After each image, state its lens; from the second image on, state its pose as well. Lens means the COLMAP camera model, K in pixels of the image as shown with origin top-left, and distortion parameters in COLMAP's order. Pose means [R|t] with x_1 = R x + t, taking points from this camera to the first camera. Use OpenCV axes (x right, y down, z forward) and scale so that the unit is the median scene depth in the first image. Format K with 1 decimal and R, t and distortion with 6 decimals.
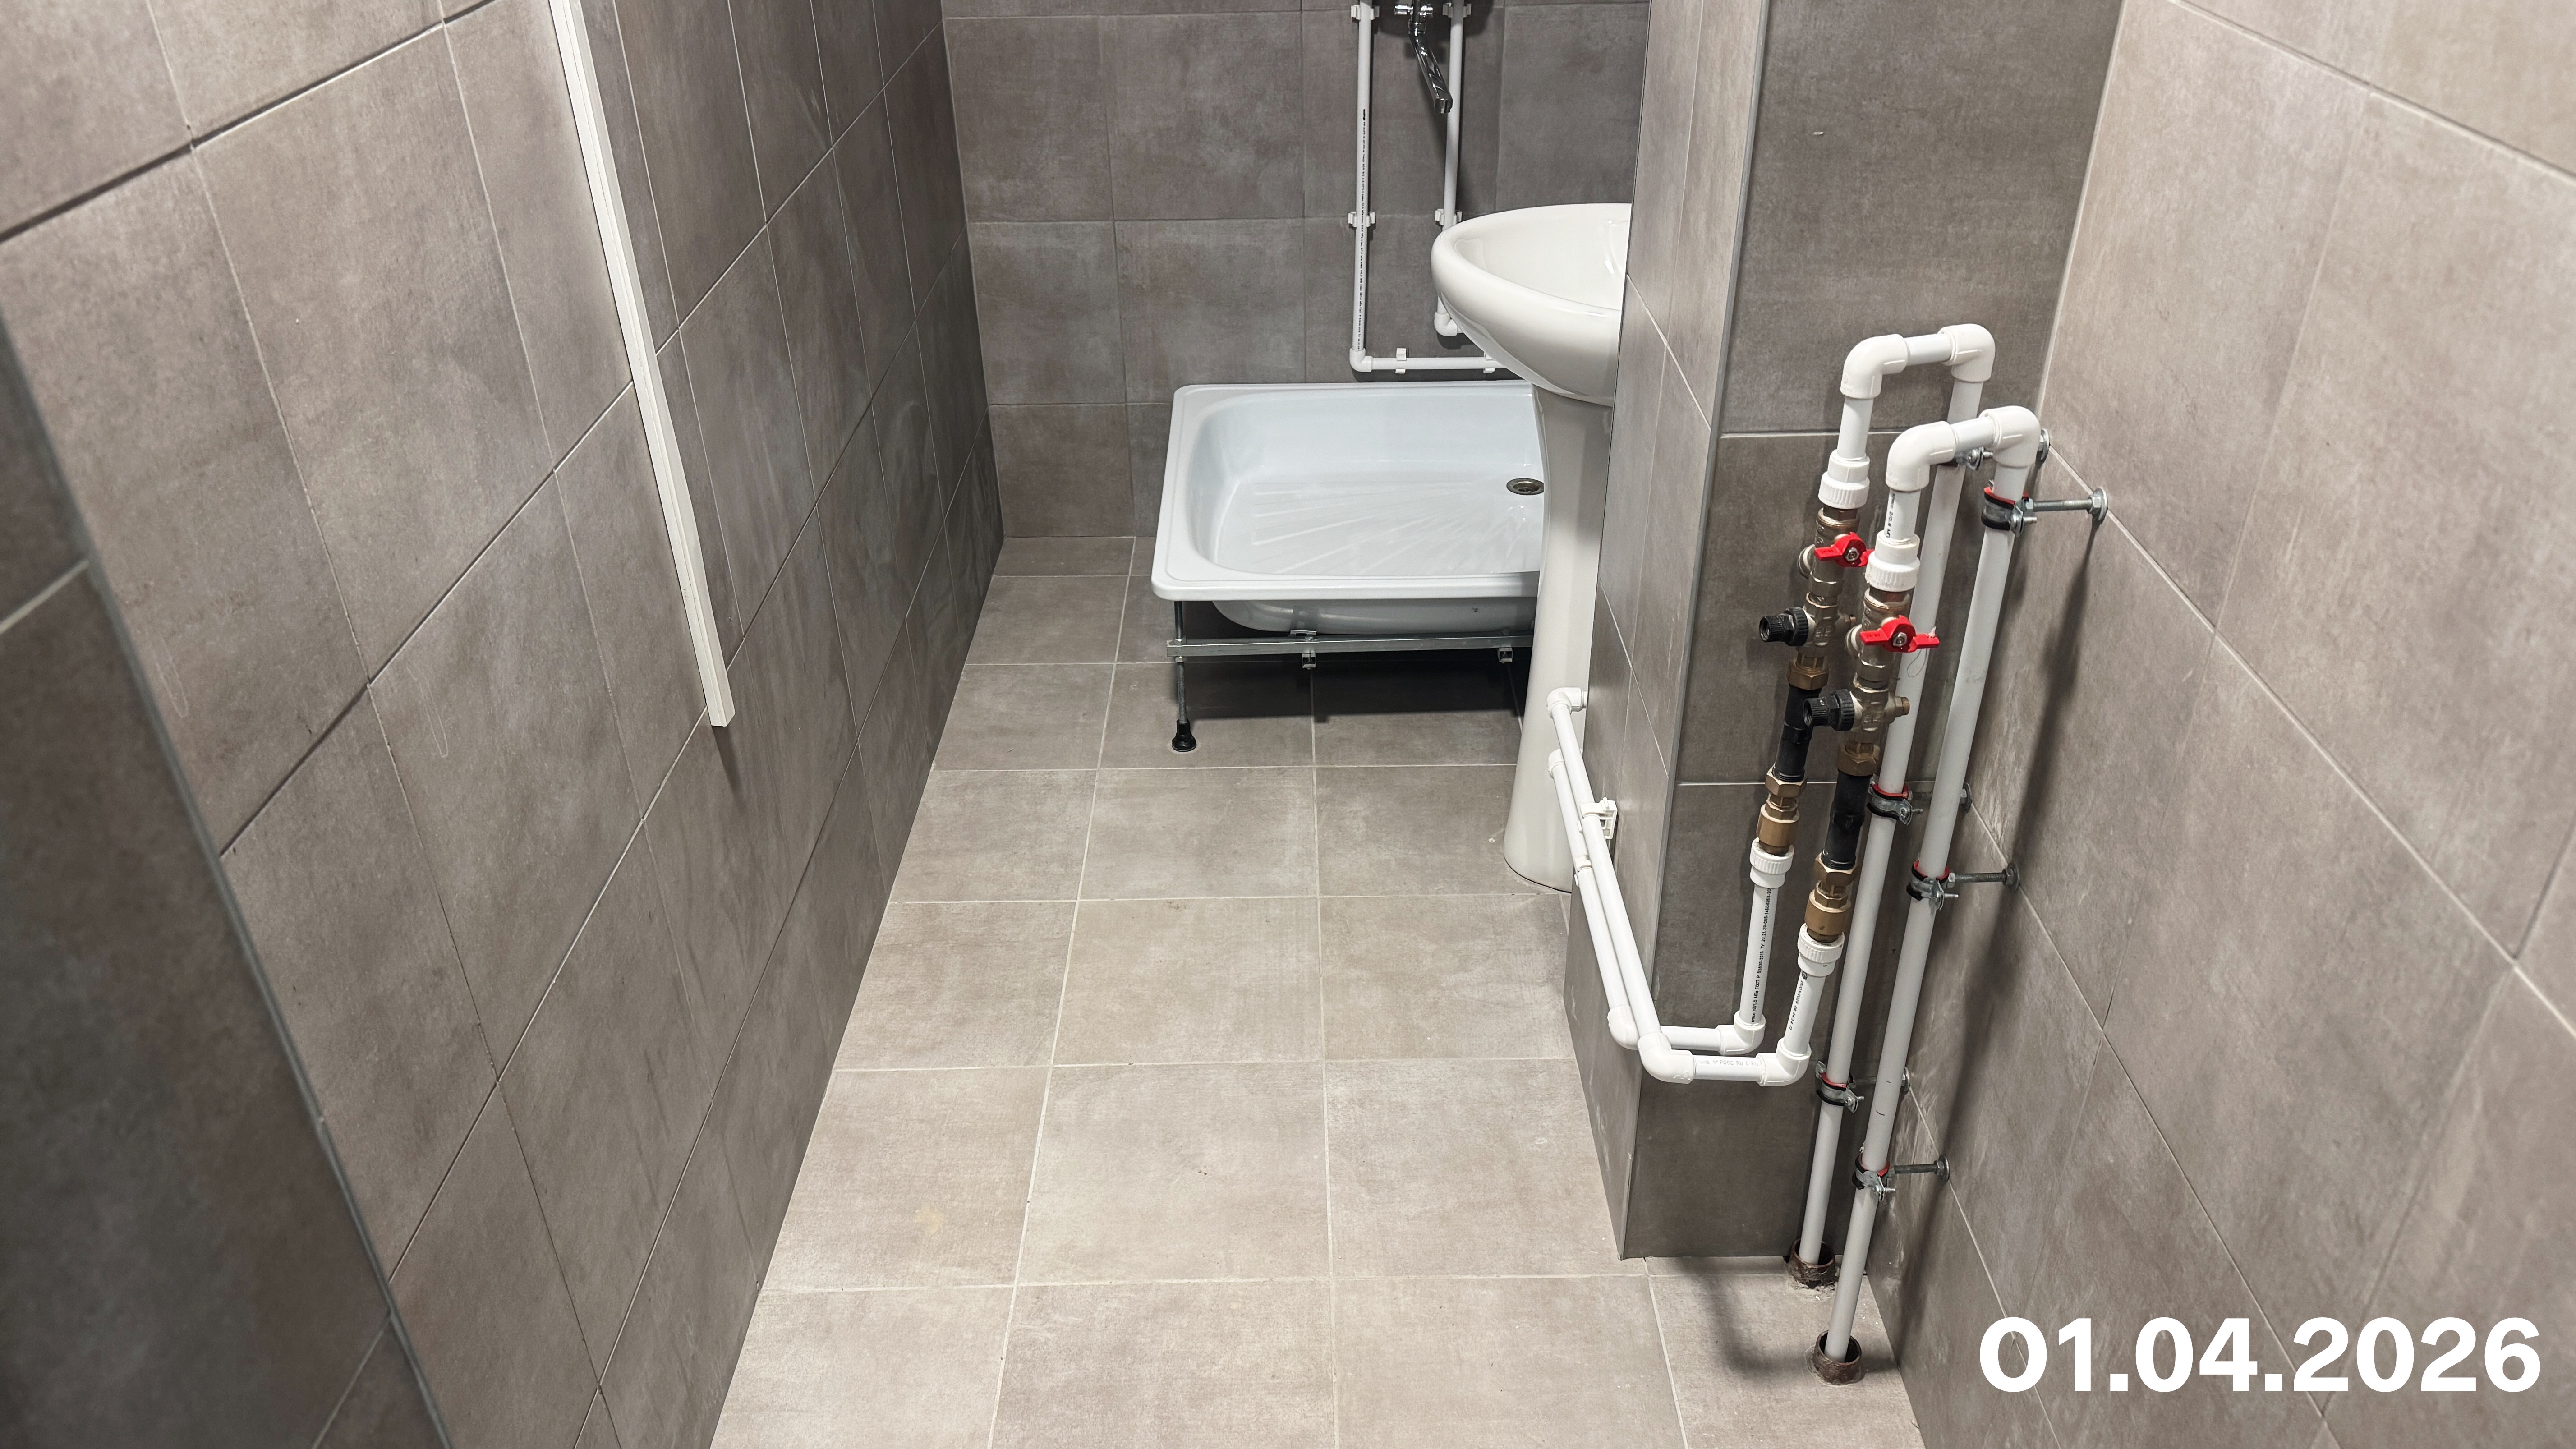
lens RADIAL K [[1779.7, 0, 1283.7], [0, 1779.7, 707.4], [0, 0, 1]] dist [0.063156, -0.054383]
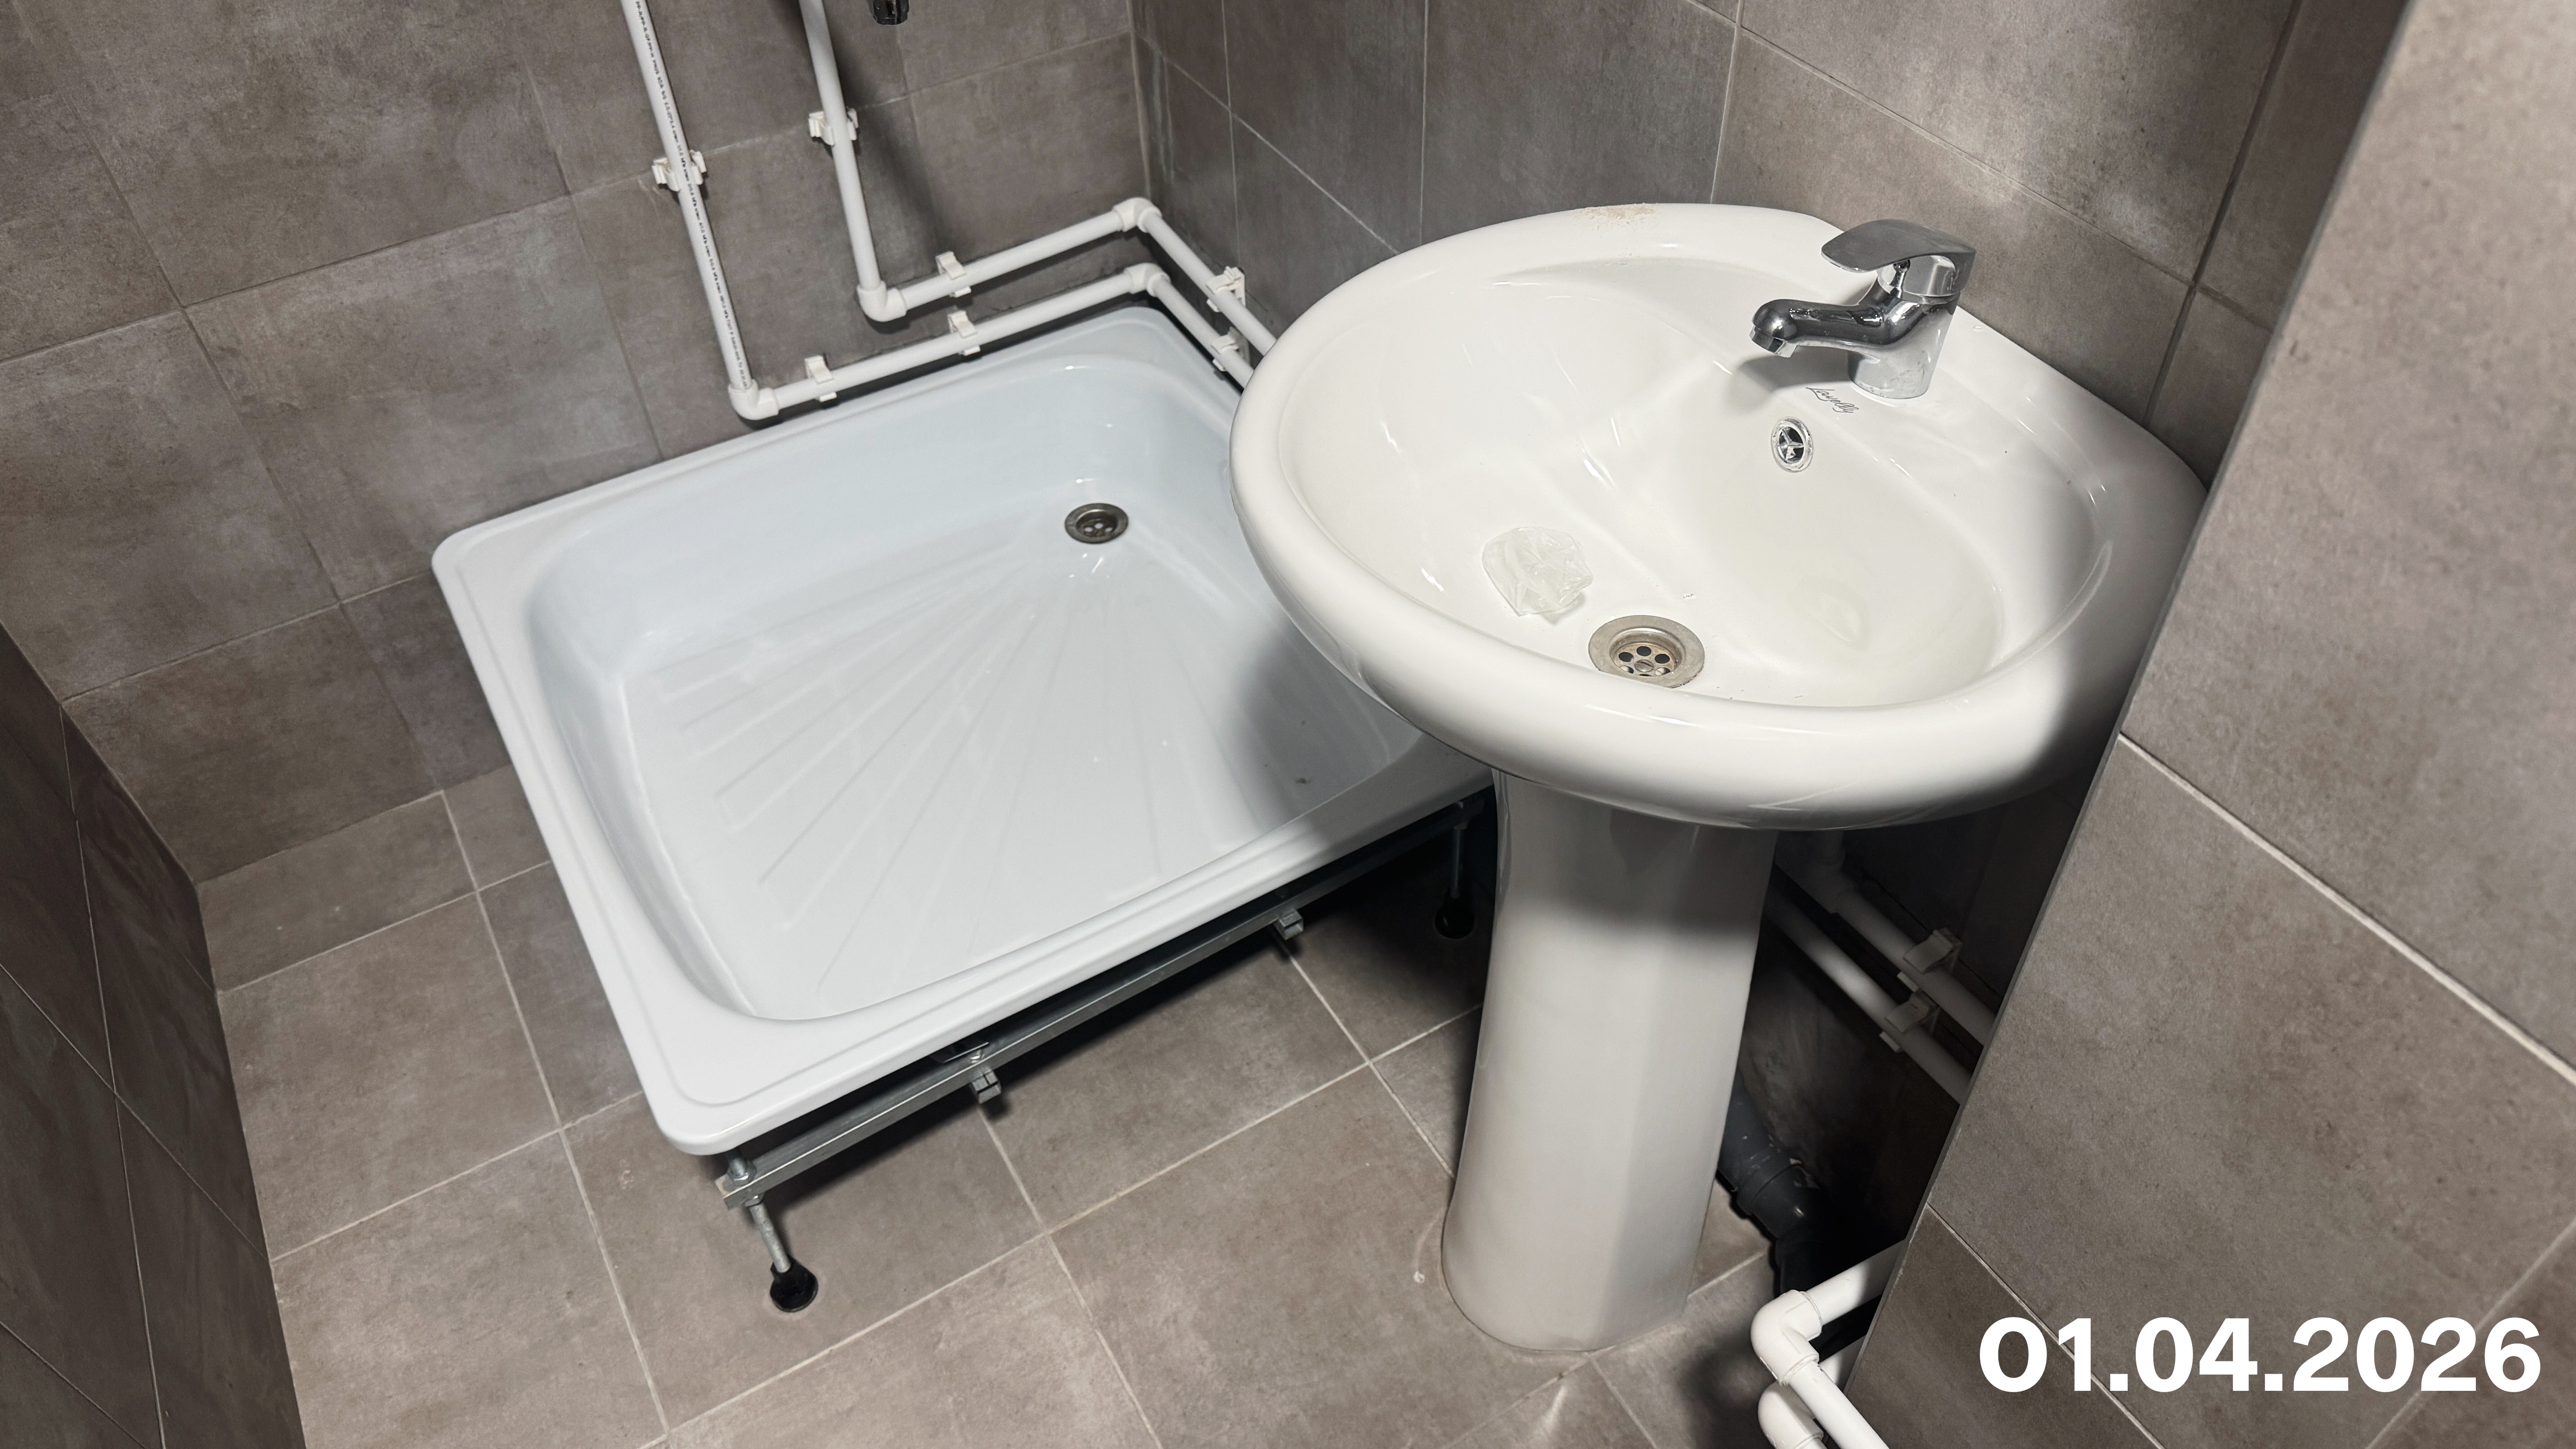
lens RADIAL K [[1804.0, 0, 1289.1], [0, 1804.0, 659.8], [0, 0, 1]] dist [-0.020876, 0.000104]
pose [[0.856713, -0.369182, 0.360204, -0.046897], [0.285074, 0.920904, 0.265834, -0.225441], [-0.429855, -0.125059, 0.894195, 0.417789]]
